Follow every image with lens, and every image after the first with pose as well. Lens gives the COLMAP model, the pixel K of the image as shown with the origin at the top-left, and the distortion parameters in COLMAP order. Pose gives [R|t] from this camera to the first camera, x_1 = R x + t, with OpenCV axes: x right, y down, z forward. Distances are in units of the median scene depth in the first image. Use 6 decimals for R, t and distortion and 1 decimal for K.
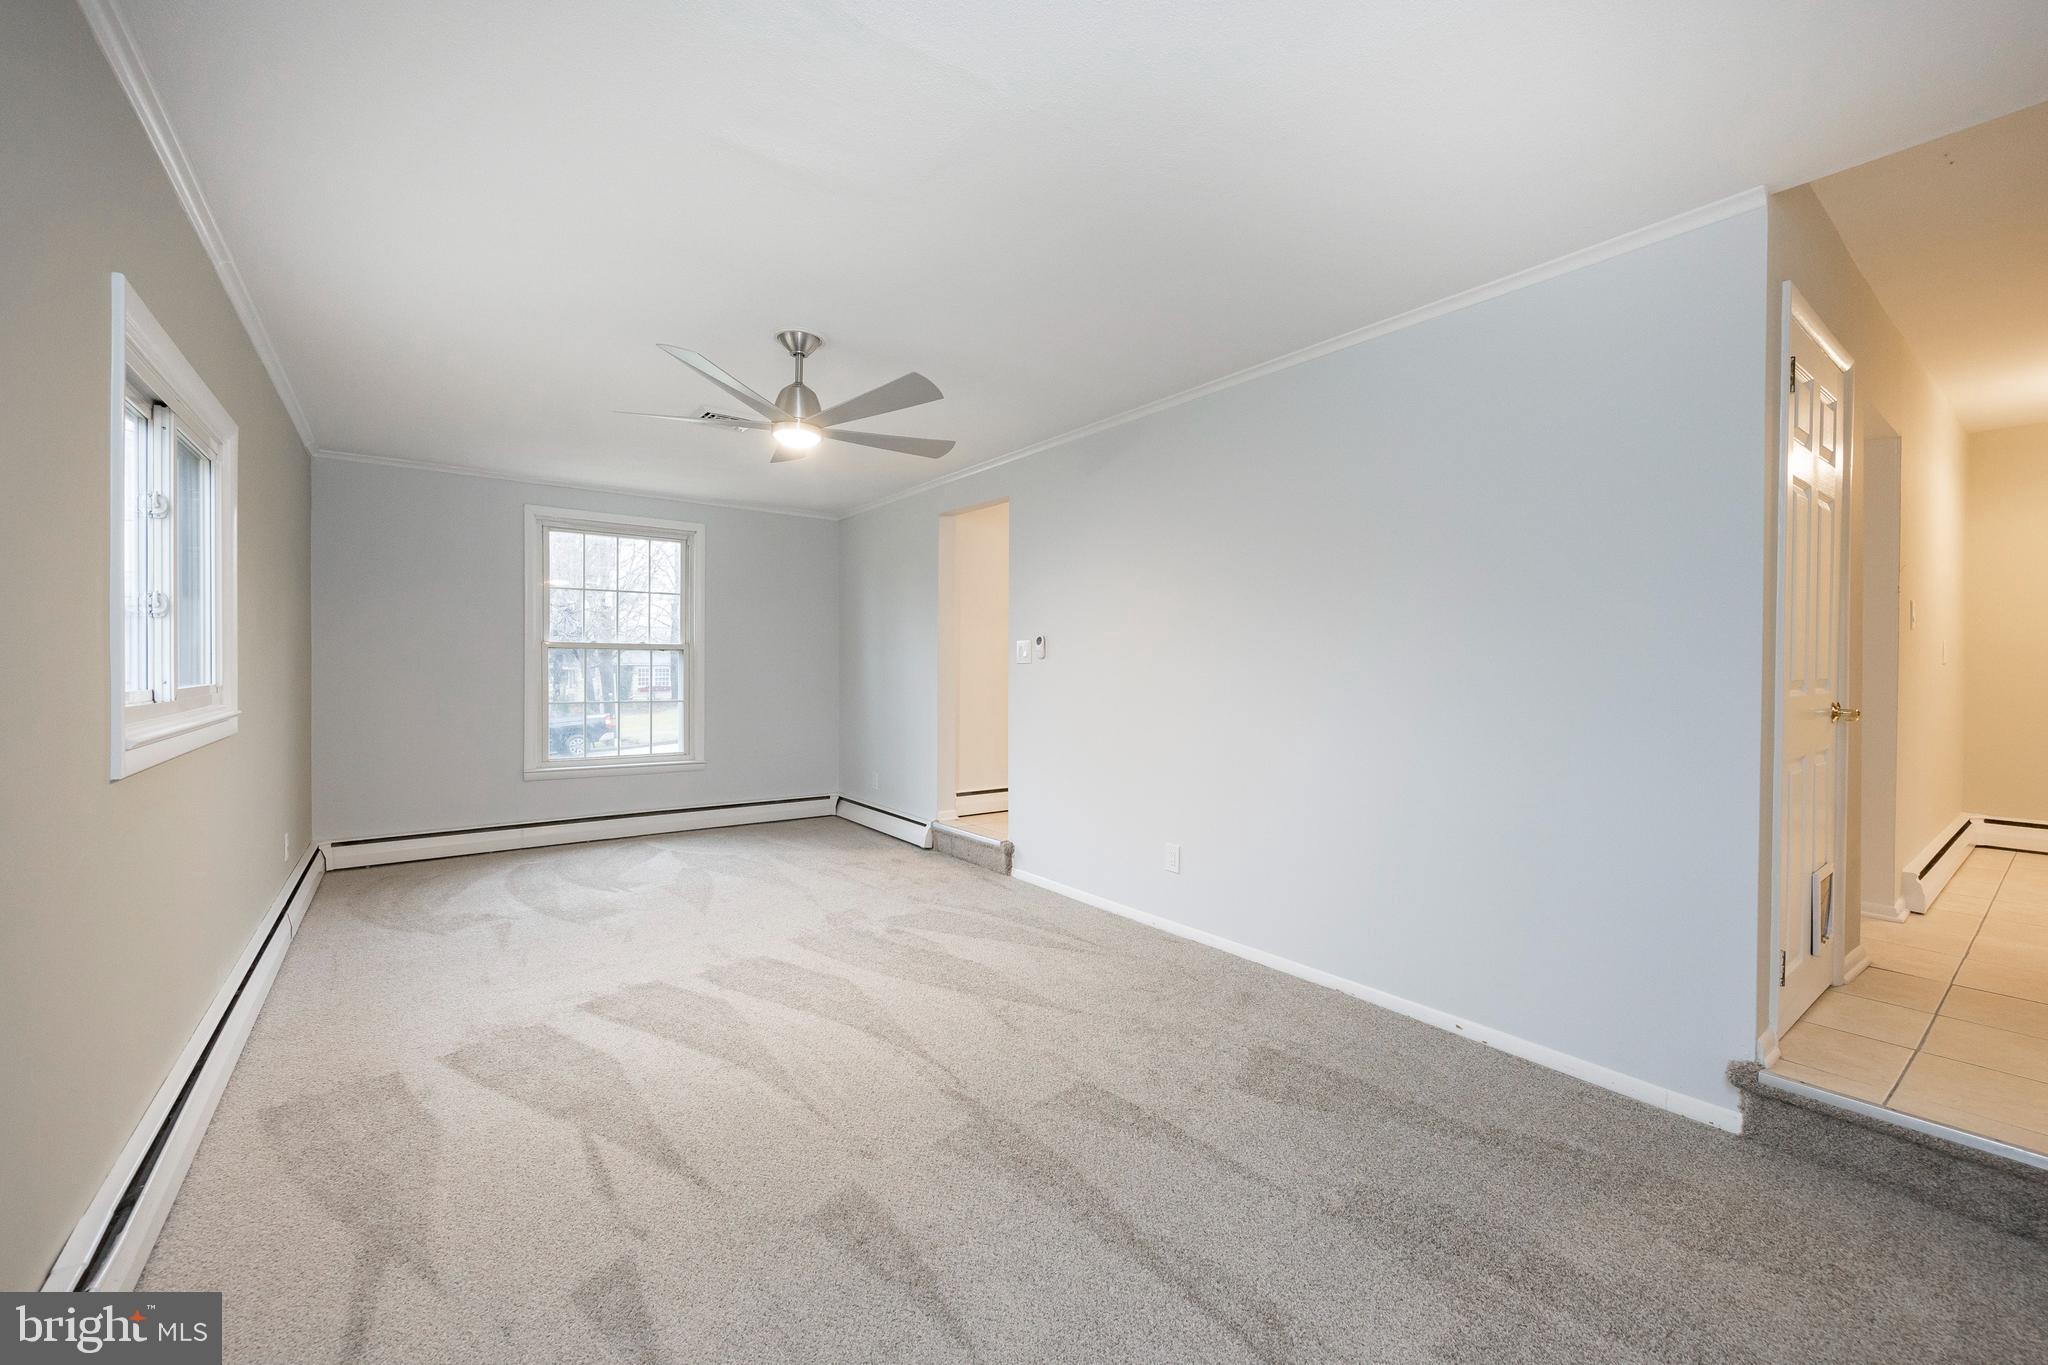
lens RADIAL K [[805.7, 0, 1017.5], [0, 805.7, 684.6], [0, 0, 1]] dist [-0.004881, 0.000342]
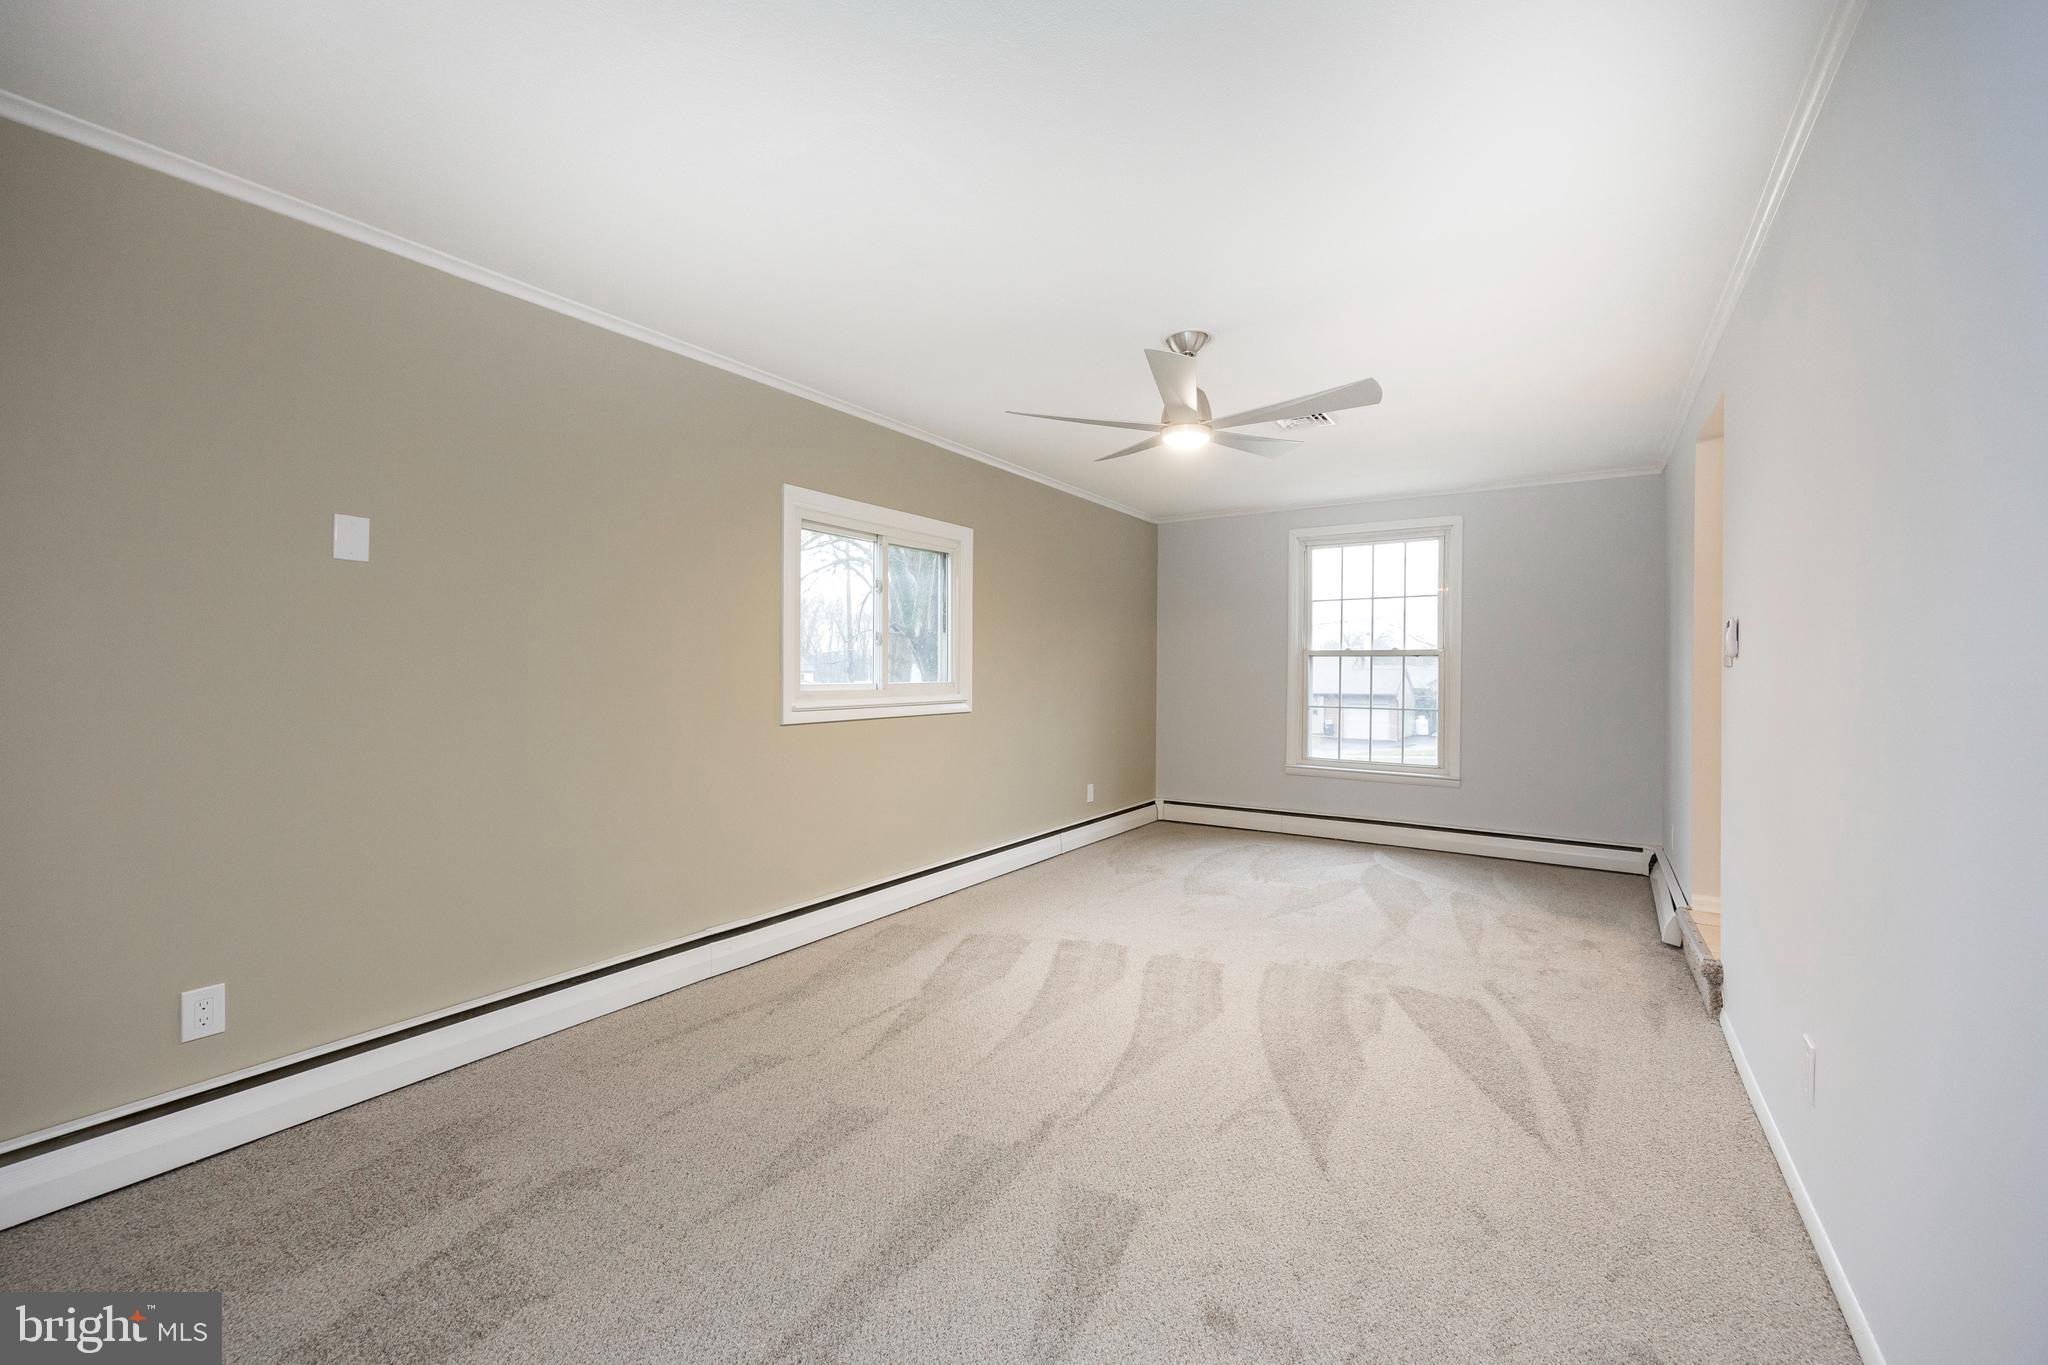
lens RADIAL K [[805.7, 0, 1023.9], [0, 805.7, 671.0], [0, 0, 1]] dist [-0.004881, 0.000342]
pose [[0.338310, -0.004042, -0.941026, 0.479716], [-0.021574, 0.999695, -0.012051, -0.004788], [0.940787, 0.024379, 0.338120, 0.384998]]
